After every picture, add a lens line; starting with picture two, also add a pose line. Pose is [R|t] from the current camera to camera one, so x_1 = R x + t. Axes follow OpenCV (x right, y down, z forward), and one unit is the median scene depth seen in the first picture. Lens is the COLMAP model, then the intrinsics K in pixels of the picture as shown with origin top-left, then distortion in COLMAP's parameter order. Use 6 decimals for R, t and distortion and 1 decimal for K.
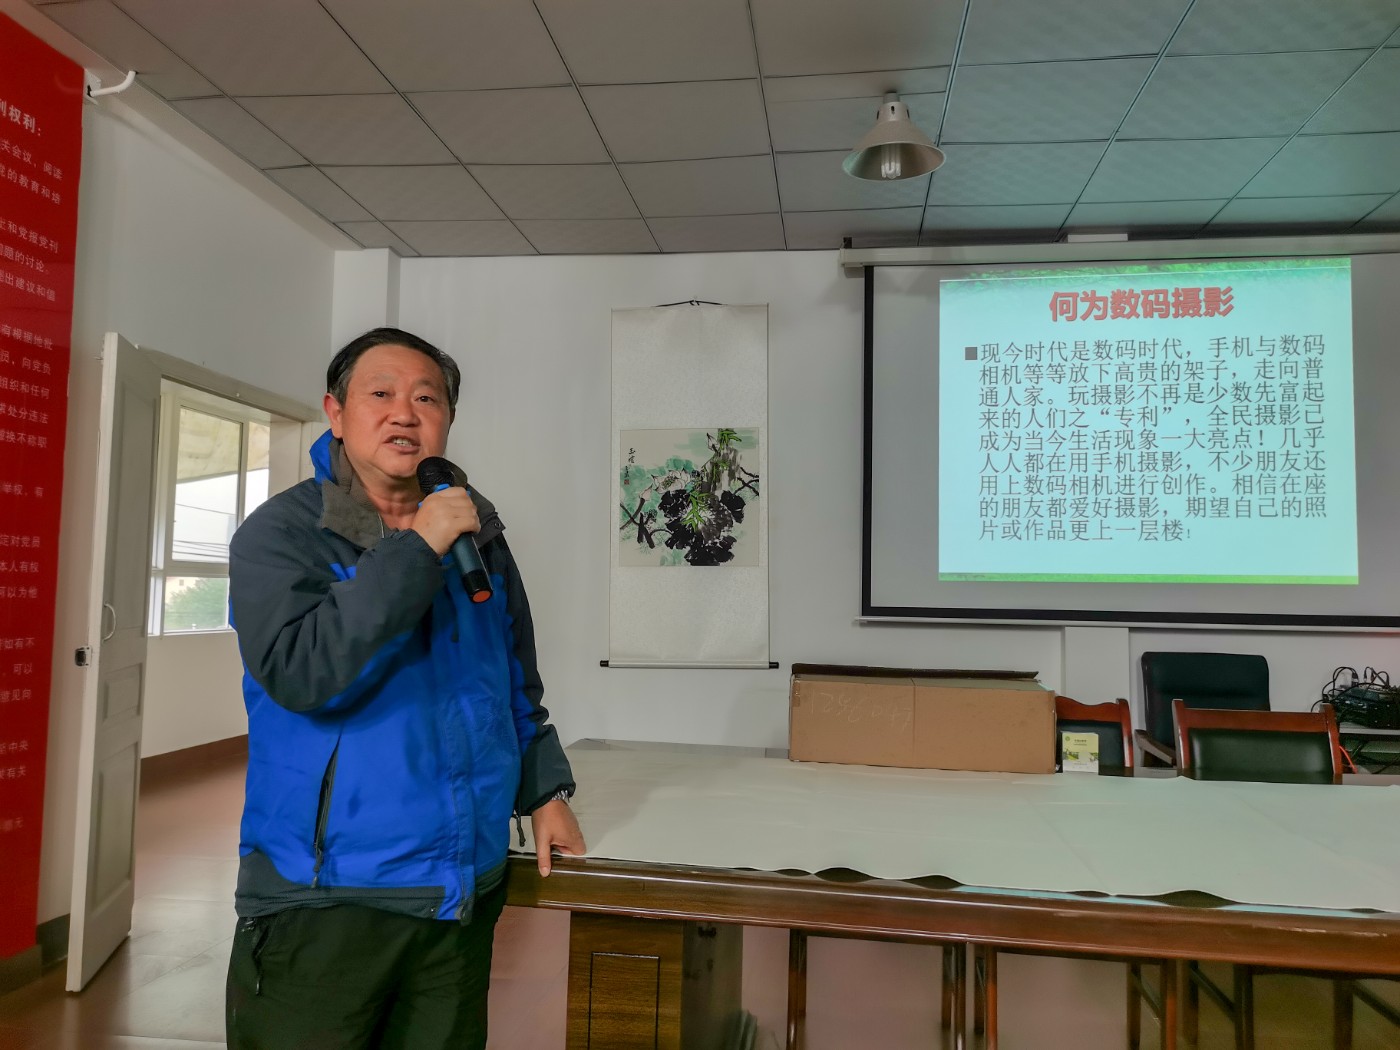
lens RADIAL K [[1076.0, 0, 696.9], [0, 1076.0, 532.1], [0, 0, 1]] dist [0.037369, -0.034315]
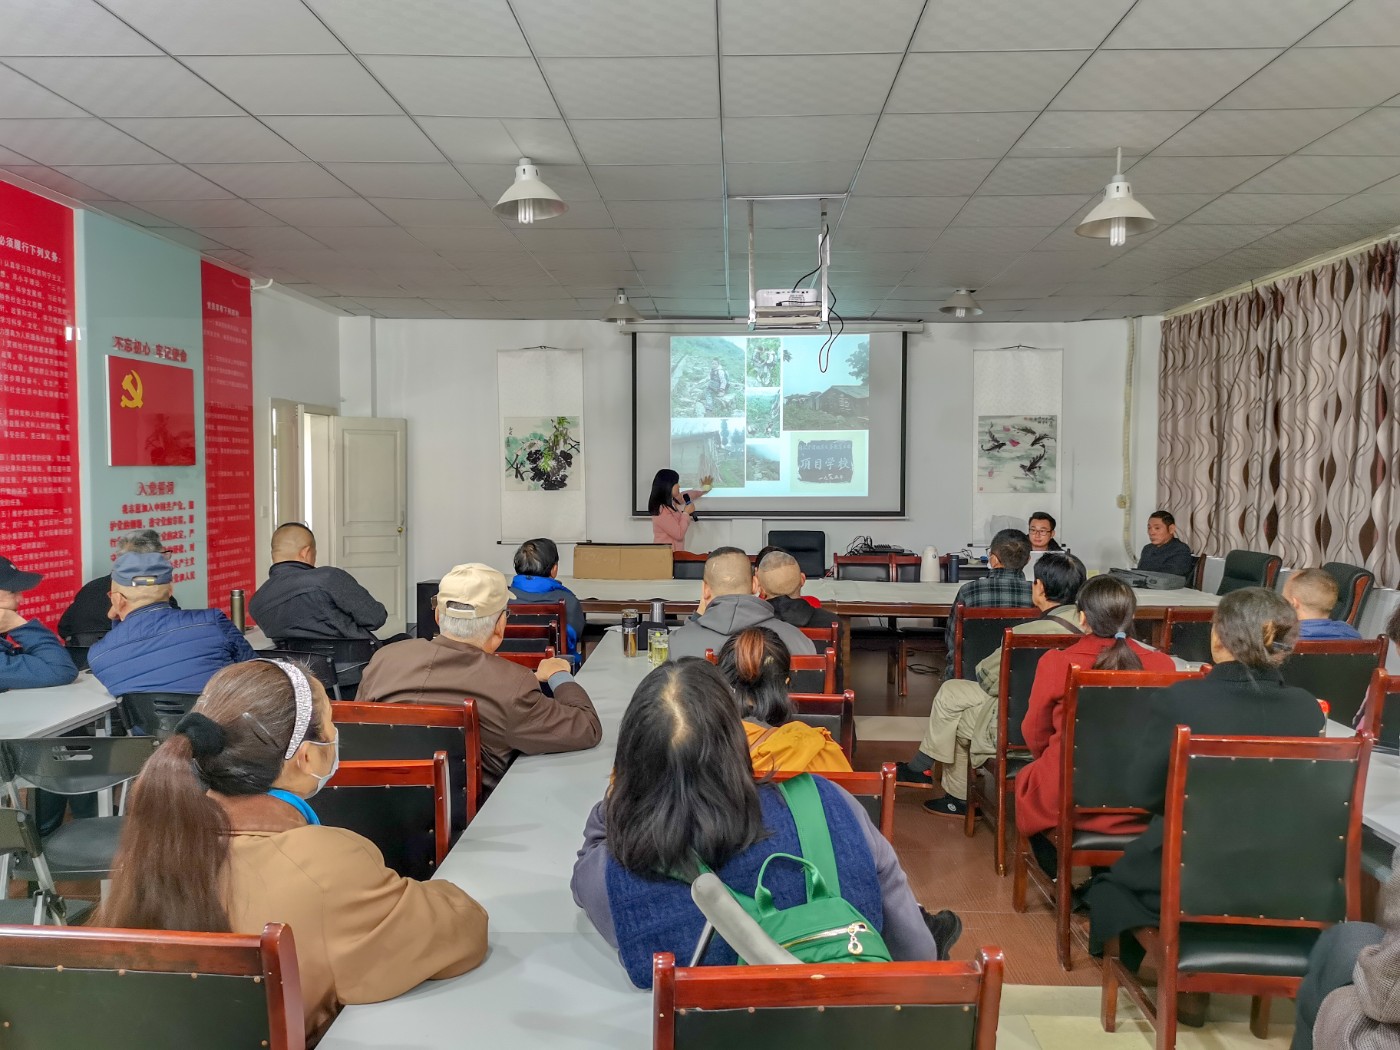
lens RADIAL K [[1085.2, 0, 708.6], [0, 1085.2, 533.9], [0, 0, 1]] dist [0.075839, 0.000630]
pose [[0.993850, -0.021217, 0.108685, 0.075781], [0.008634, 0.993333, 0.114959, -0.115512], [-0.110400, -0.113314, 0.987407, -0.976174]]
